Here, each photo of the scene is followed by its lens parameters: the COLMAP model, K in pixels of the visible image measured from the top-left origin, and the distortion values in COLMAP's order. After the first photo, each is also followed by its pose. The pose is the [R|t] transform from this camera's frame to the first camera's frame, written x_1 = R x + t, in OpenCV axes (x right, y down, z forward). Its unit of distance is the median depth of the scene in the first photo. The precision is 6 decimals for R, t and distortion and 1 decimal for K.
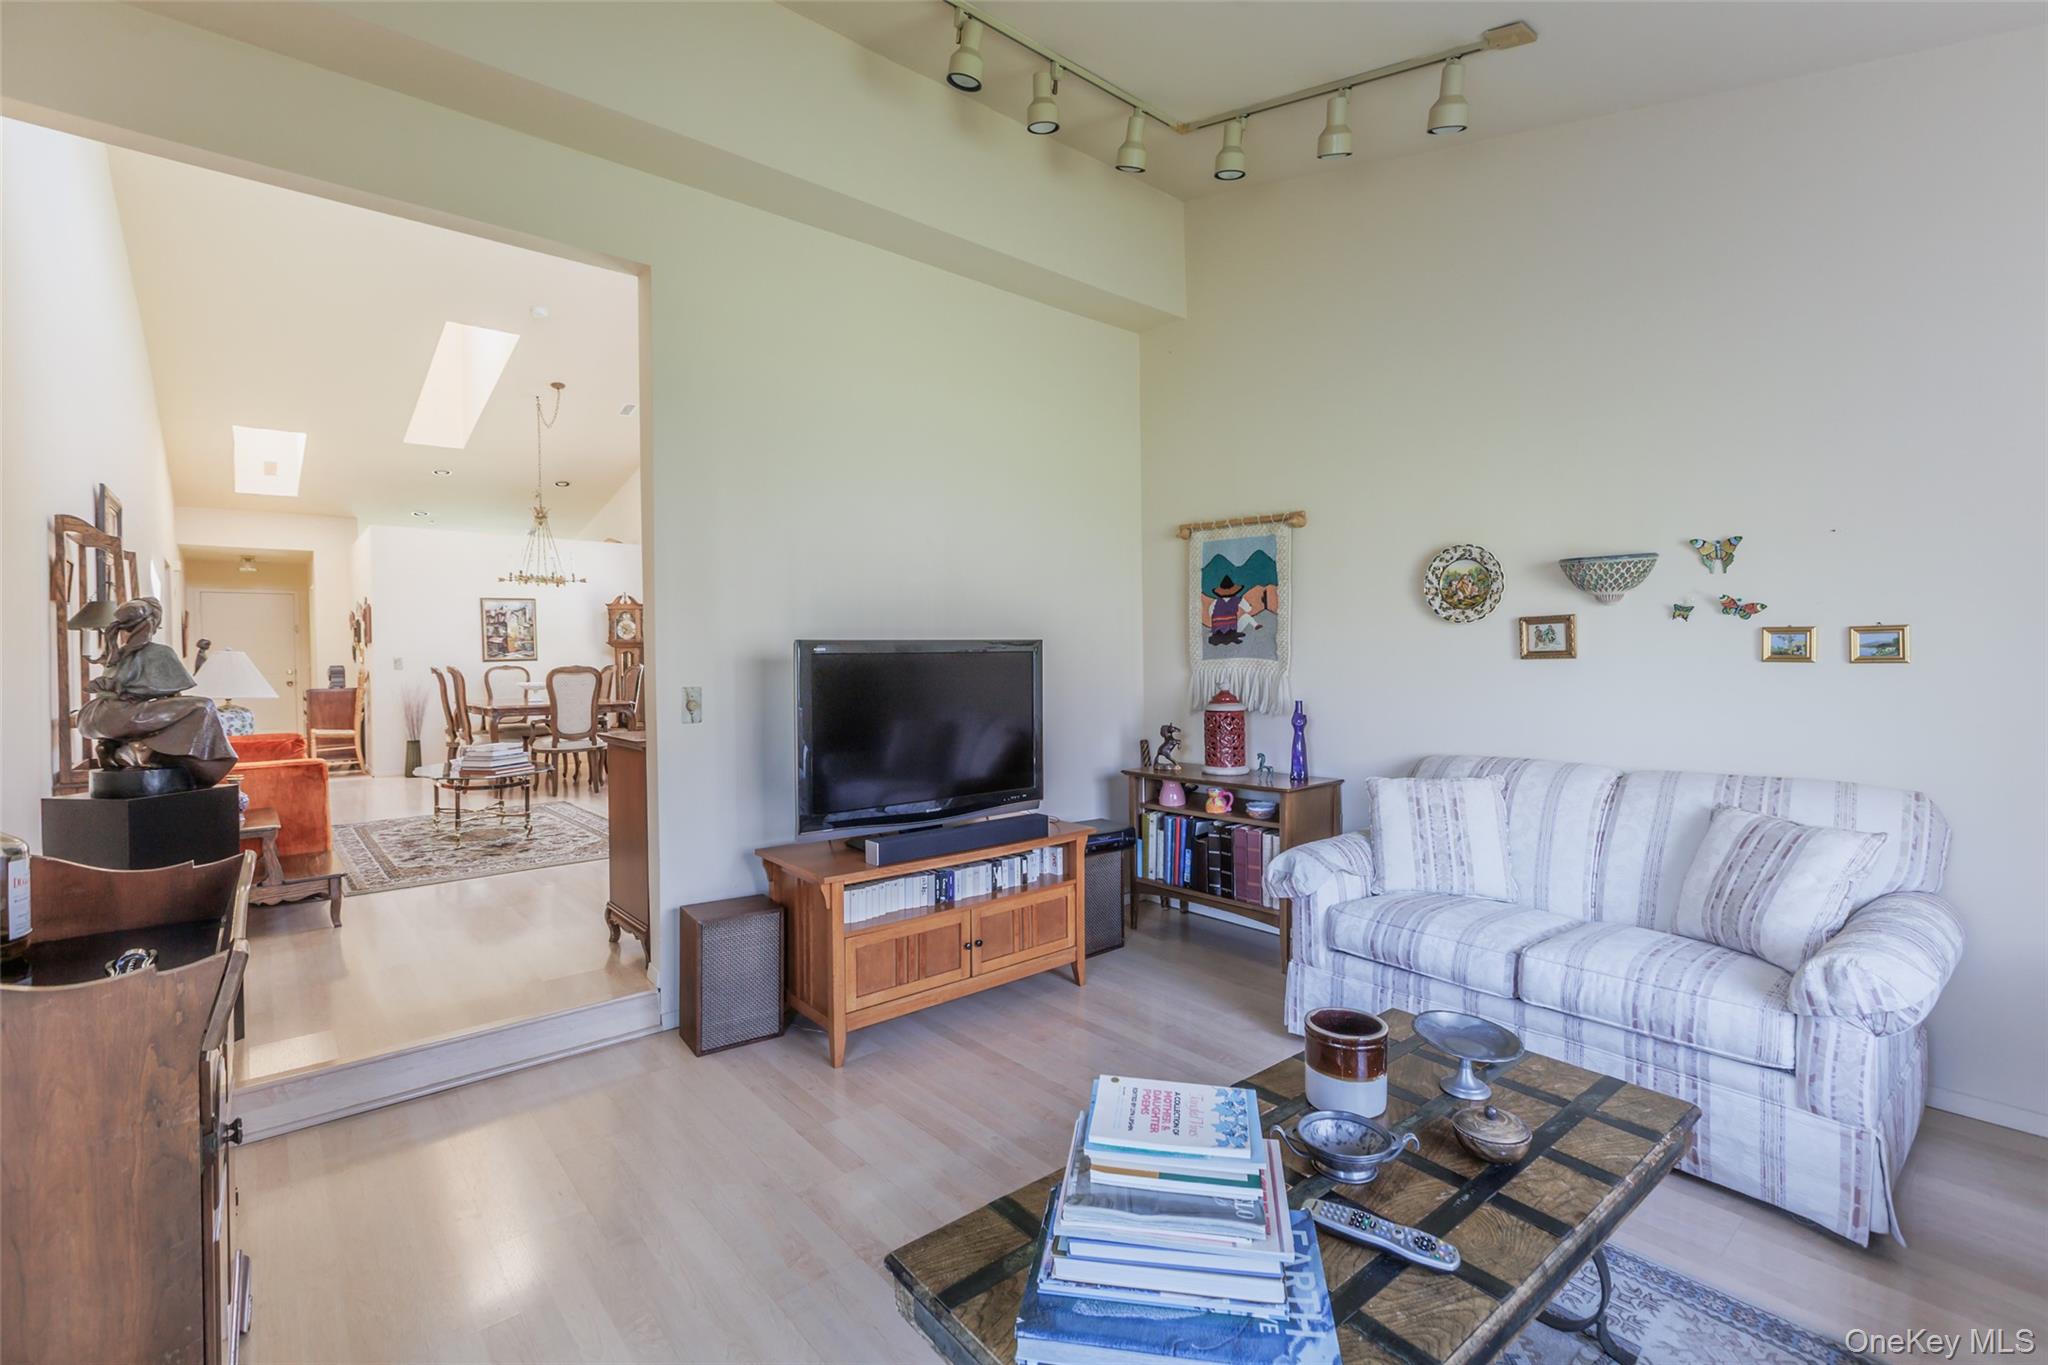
lens RADIAL K [[909.7, 0, 1030.3], [0, 909.7, 674.6], [0, 0, 1]] dist [-0.002621, -0.000192]
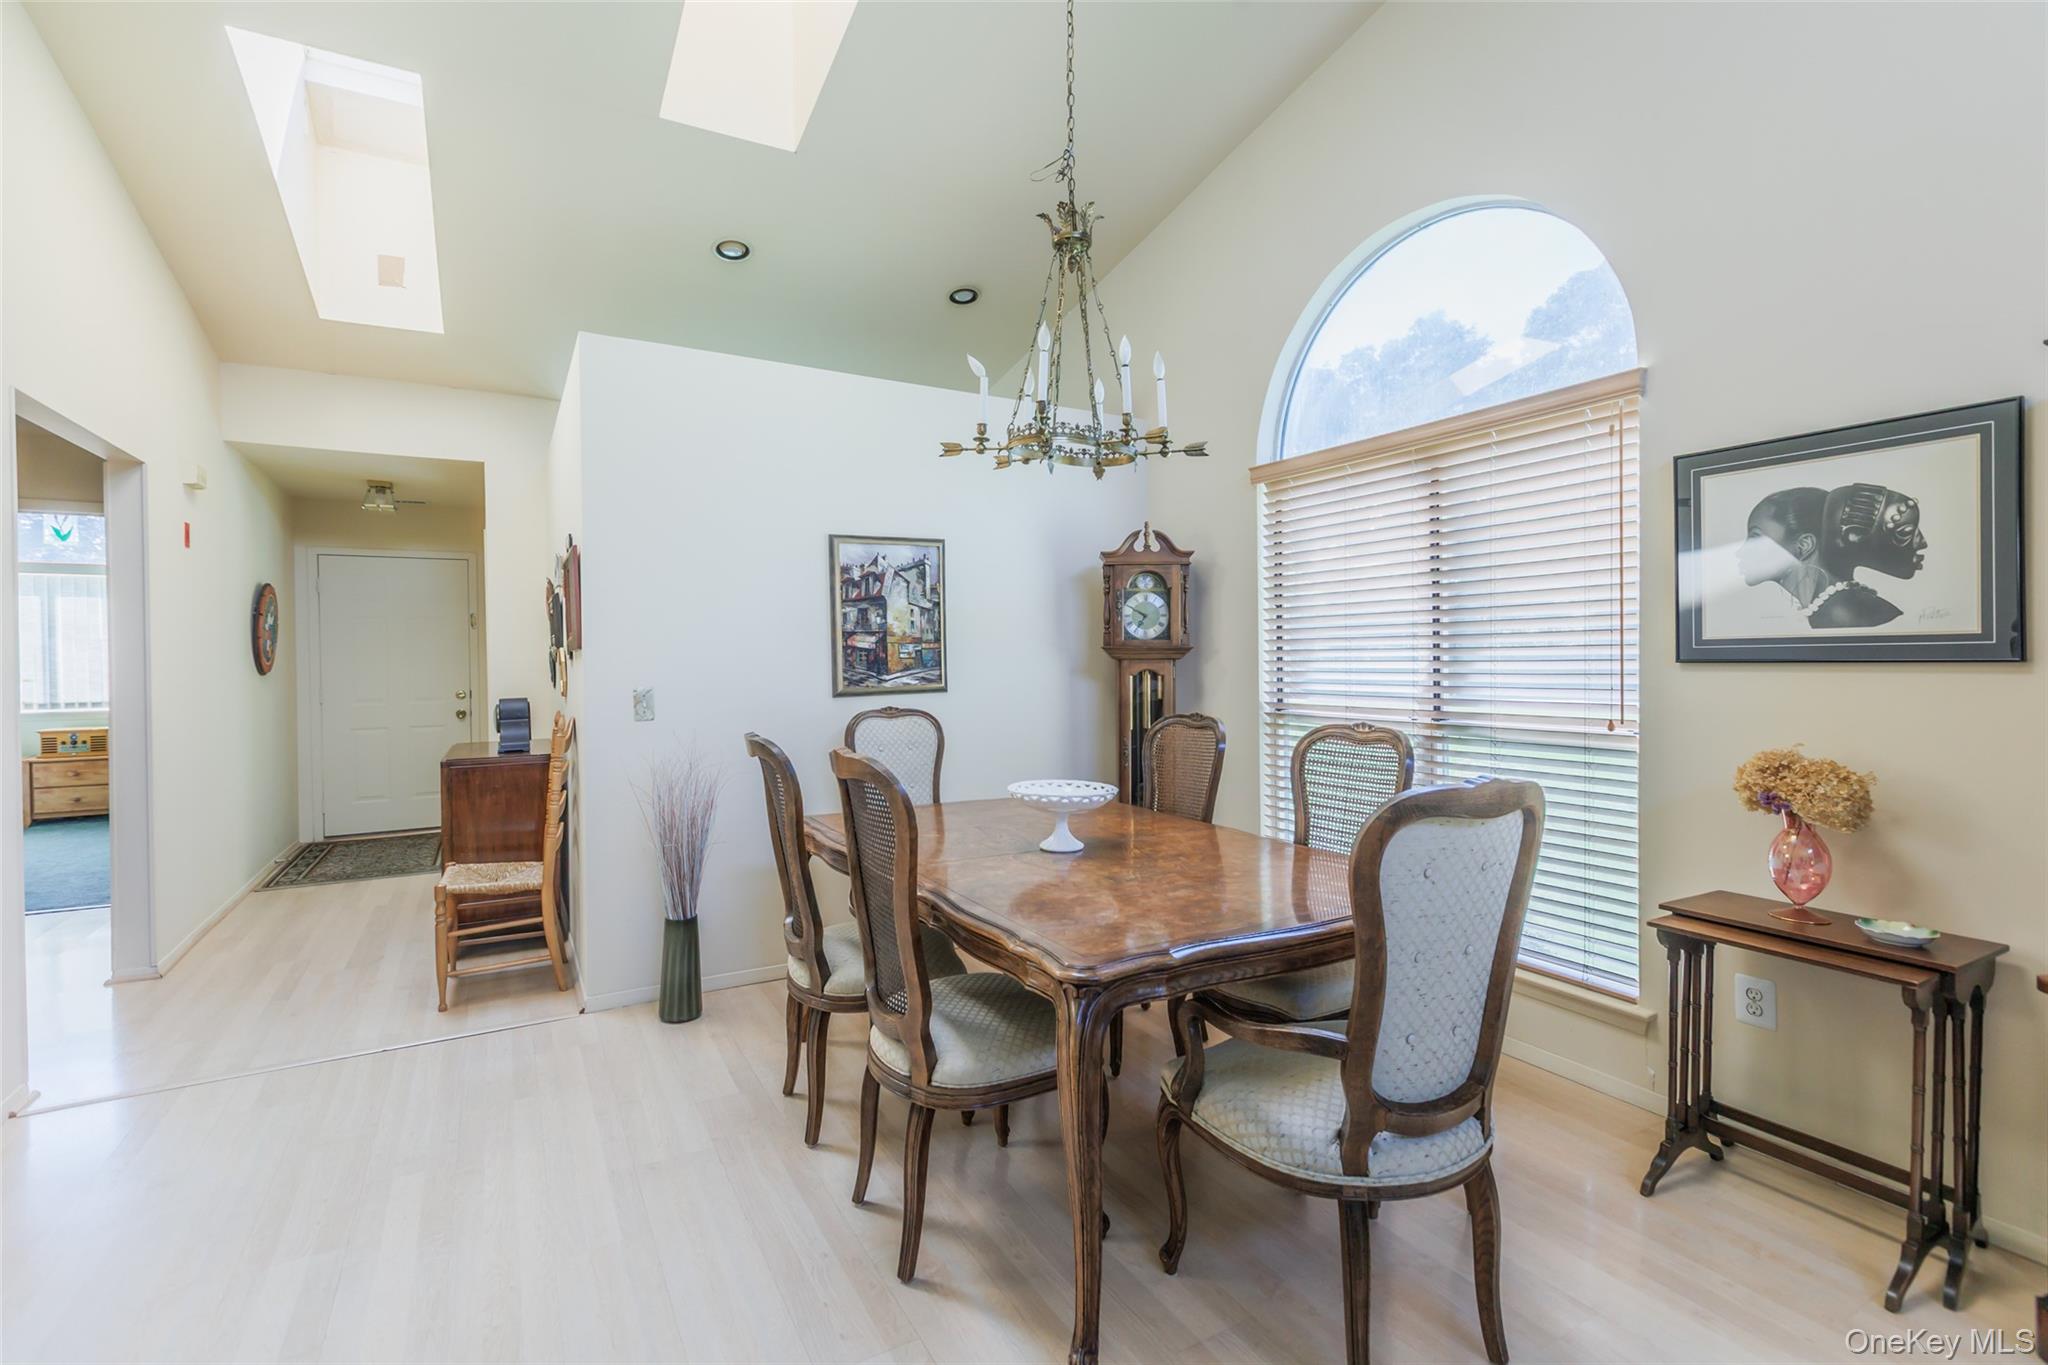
lens RADIAL K [[909.7, 0, 1022.9], [0, 909.7, 673.4], [0, 0, 1]] dist [-0.002621, -0.000192]
pose [[0.982153, 0.006614, -0.187969, -0.441064], [-0.005900, 0.999973, 0.004362, -0.026108], [0.187993, -0.003175, 0.982165, 0.618147]]
